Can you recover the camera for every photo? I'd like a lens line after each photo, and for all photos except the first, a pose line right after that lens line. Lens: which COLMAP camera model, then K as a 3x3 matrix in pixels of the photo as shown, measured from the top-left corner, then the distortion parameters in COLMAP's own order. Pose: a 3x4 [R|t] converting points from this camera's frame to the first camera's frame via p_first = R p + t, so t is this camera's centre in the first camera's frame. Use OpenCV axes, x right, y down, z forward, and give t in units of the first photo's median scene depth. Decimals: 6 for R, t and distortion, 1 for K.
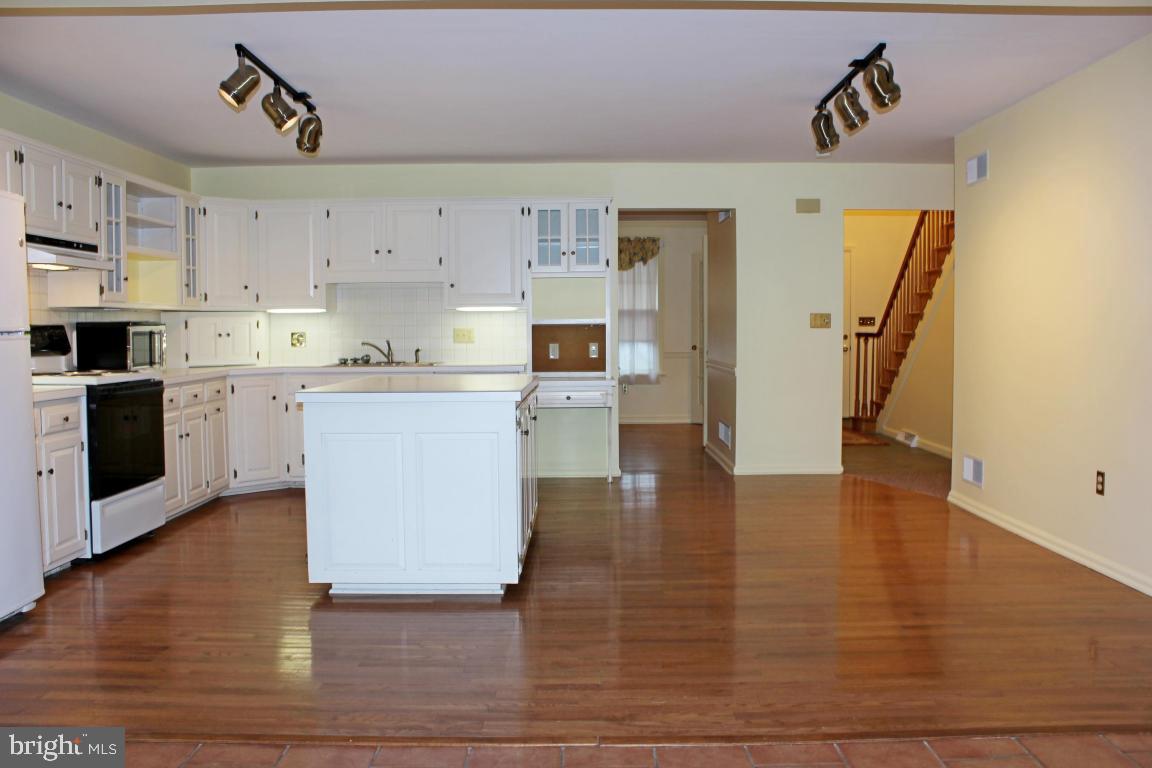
lens RADIAL K [[965.3, 0, 587.4], [0, 965.3, 381.5], [0, 0, 1]] dist [-0.169251, 0.160549]
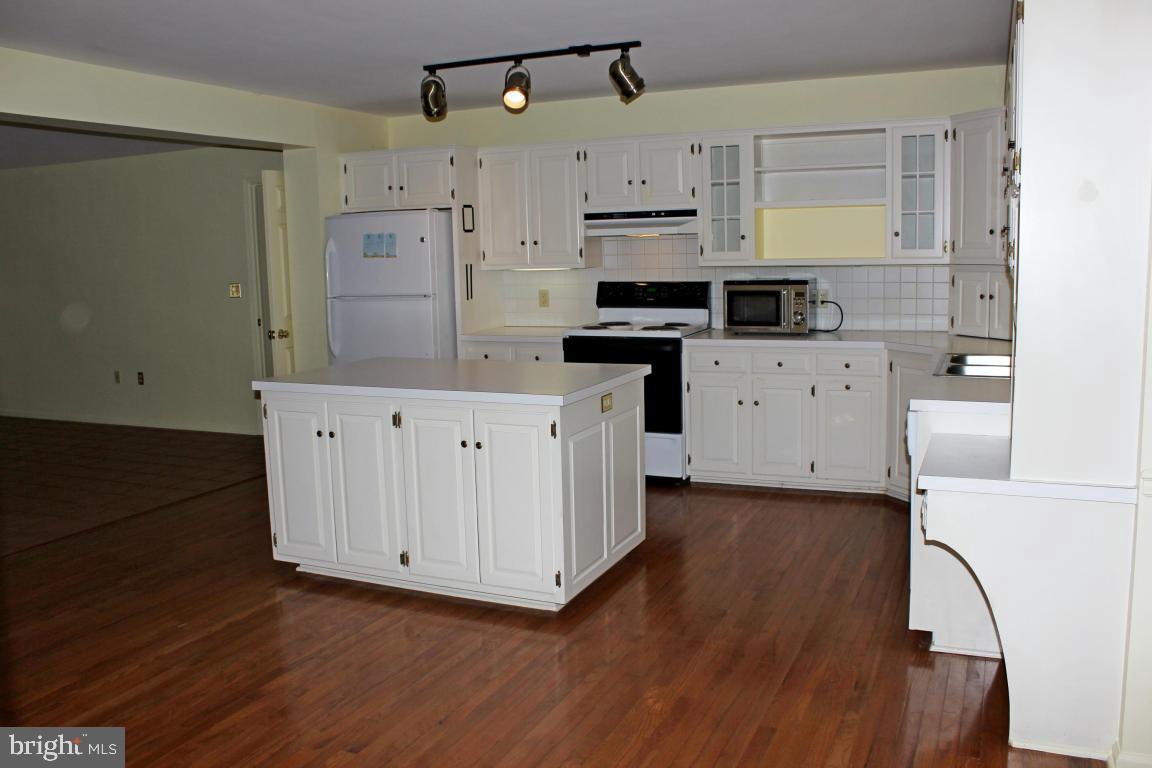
lens RADIAL K [[965.3, 0, 587.4], [0, 965.3, 381.5], [0, 0, 1]] dist [-0.169251, 0.160549]
pose [[-0.404728, 0.137803, -0.903994, 0.428033], [-0.024852, 0.986557, 0.161515, -0.097369], [0.914100, 0.087836, -0.395862, 1.040268]]
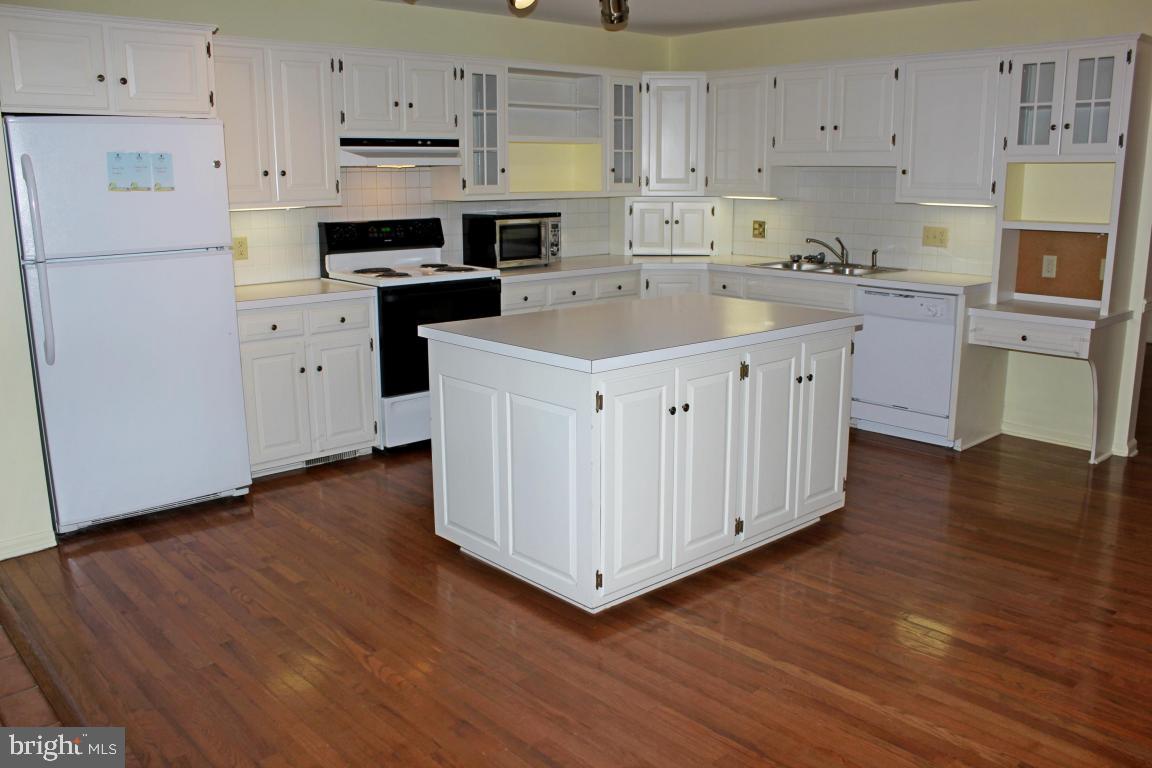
lens RADIAL K [[965.3, 0, 587.4], [0, 965.3, 381.5], [0, 0, 1]] dist [-0.169251, 0.160549]
pose [[0.672023, 0.159065, -0.723245, 0.268448], [-0.042414, 0.983323, 0.176854, -0.060051], [0.739315, -0.088174, 0.667562, 0.308283]]
